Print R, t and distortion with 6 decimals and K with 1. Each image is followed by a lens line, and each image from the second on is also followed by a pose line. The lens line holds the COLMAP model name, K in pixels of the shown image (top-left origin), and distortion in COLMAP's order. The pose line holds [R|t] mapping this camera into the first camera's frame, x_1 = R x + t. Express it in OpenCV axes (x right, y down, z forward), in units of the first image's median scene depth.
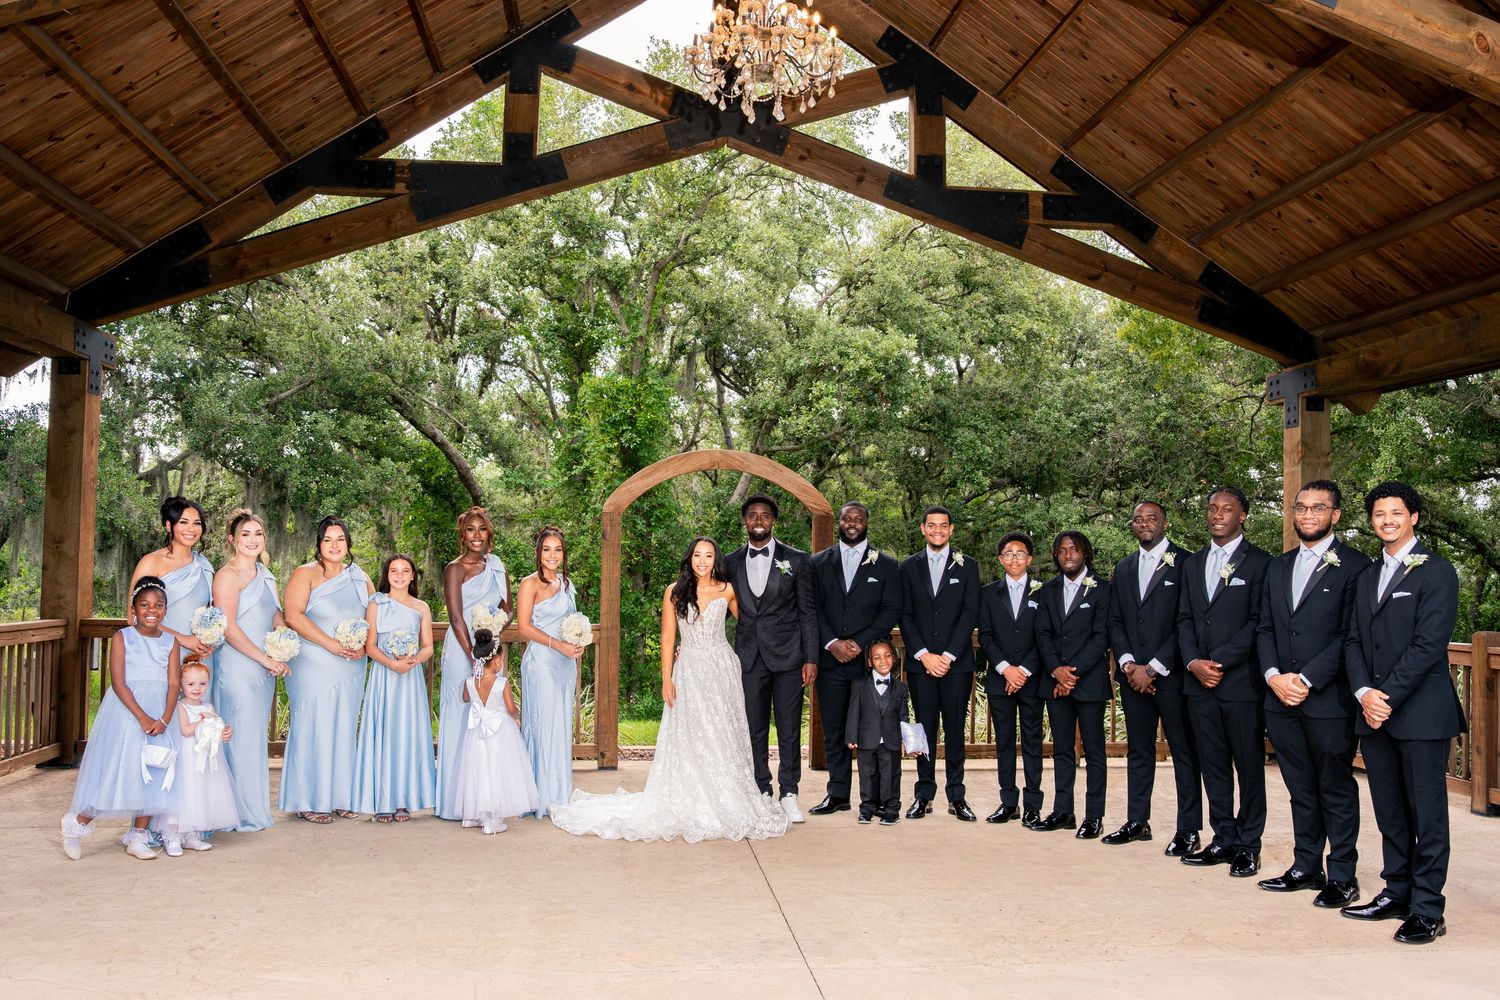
lens RADIAL K [[1236.1, 0, 749.2], [0, 1236.1, 499.6], [0, 0, 1]] dist [-0.123463, 0.102096]
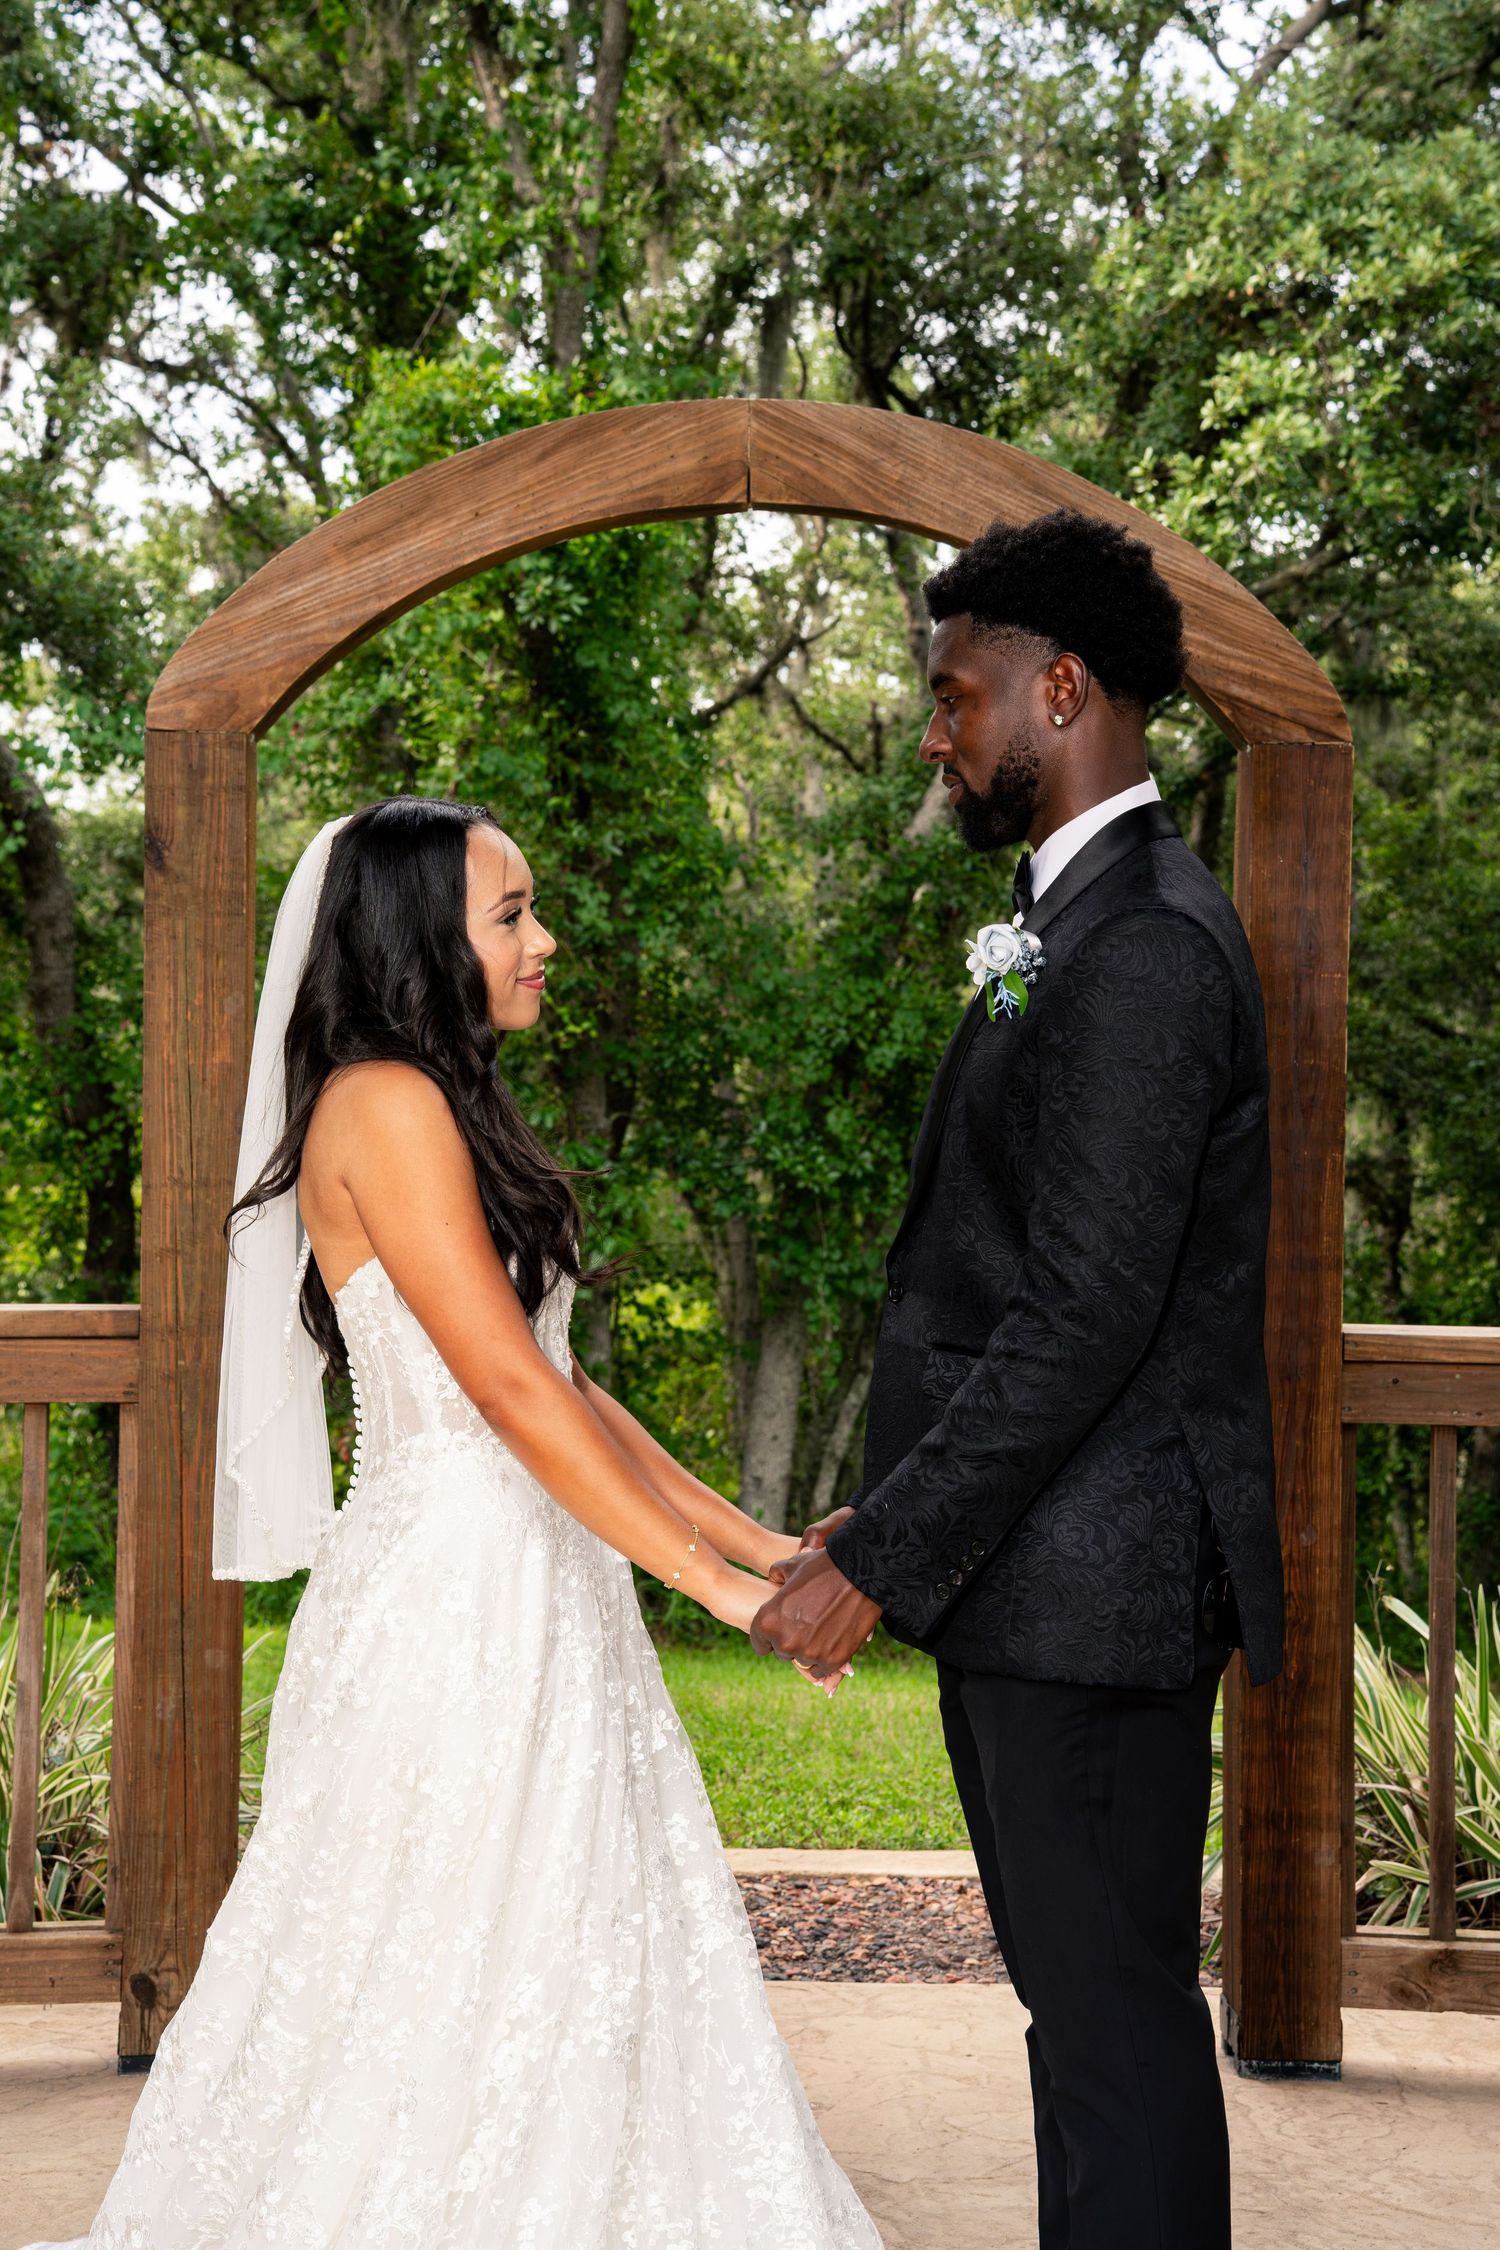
lens RADIAL K [[3494.2, 0, 743.7], [0, 3494.2, 1129.9], [0, 0, 1]] dist [0.302708, -0.020176]
pose [[0.997184, 0.001199, -0.074985, 0.007834], [0.004041, 0.997561, 0.069687, 0.016865], [0.074886, -0.069794, 0.994747, 0.219680]]
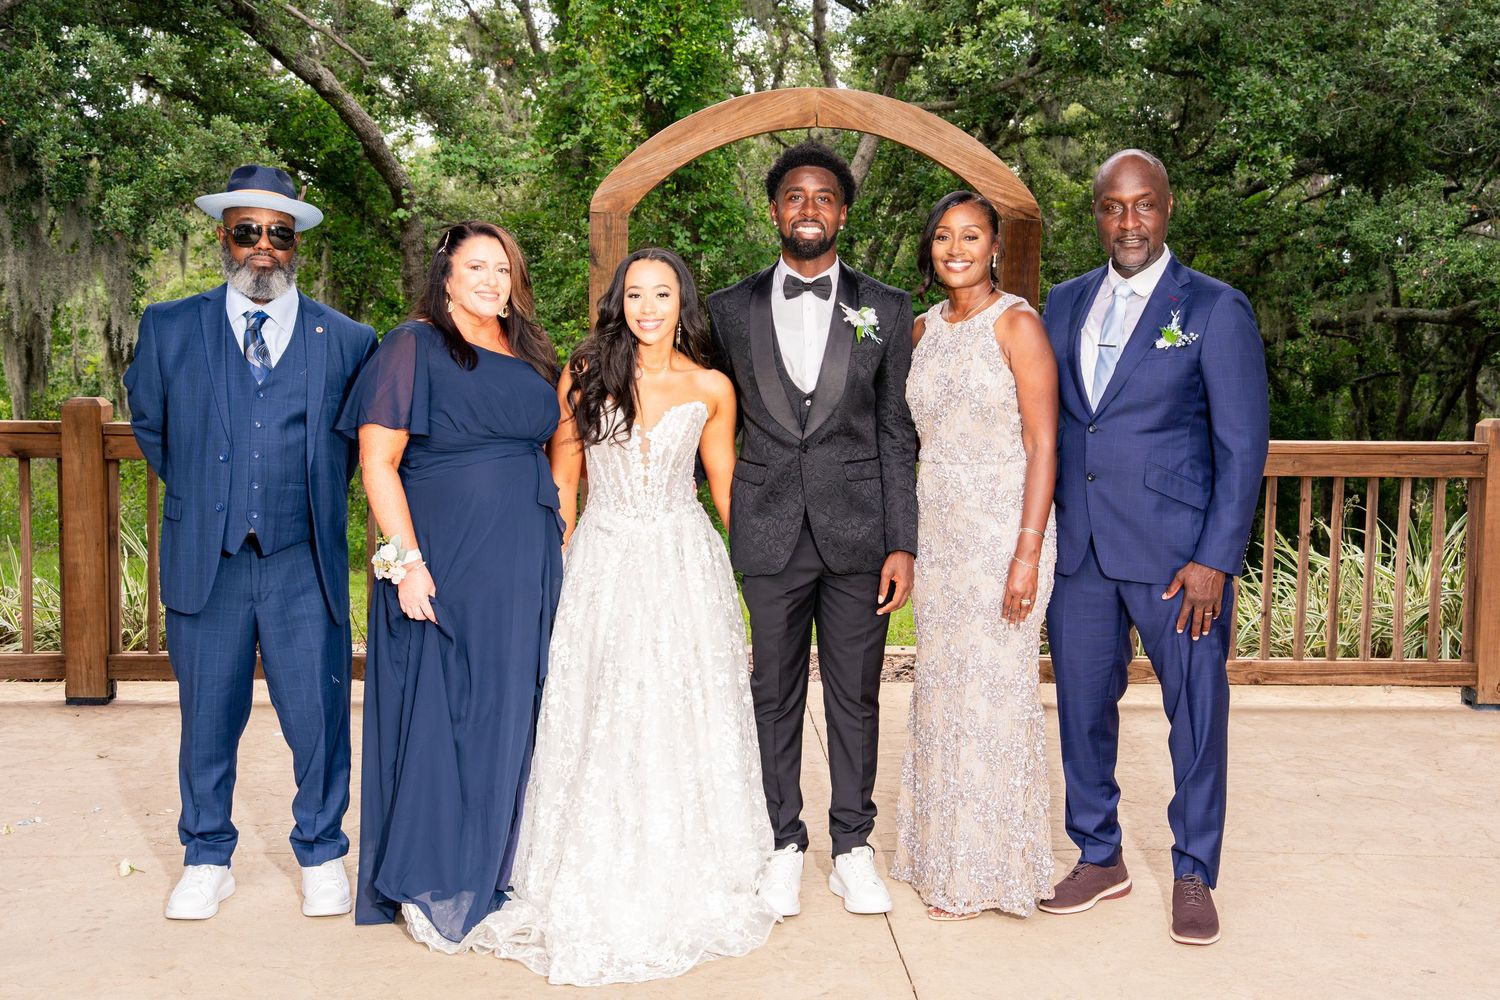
lens RADIAL K [[1922.1, 0, 796.4], [0, 1922.1, 502.9], [0, 0, 1]] dist [0.097520, 0.078768]
pose [[0.999406, 0.007363, -0.033656, -0.002536], [-0.002075, 0.987987, 0.154520, 0.002734], [0.034389, -0.154359, 0.987416, 0.093026]]
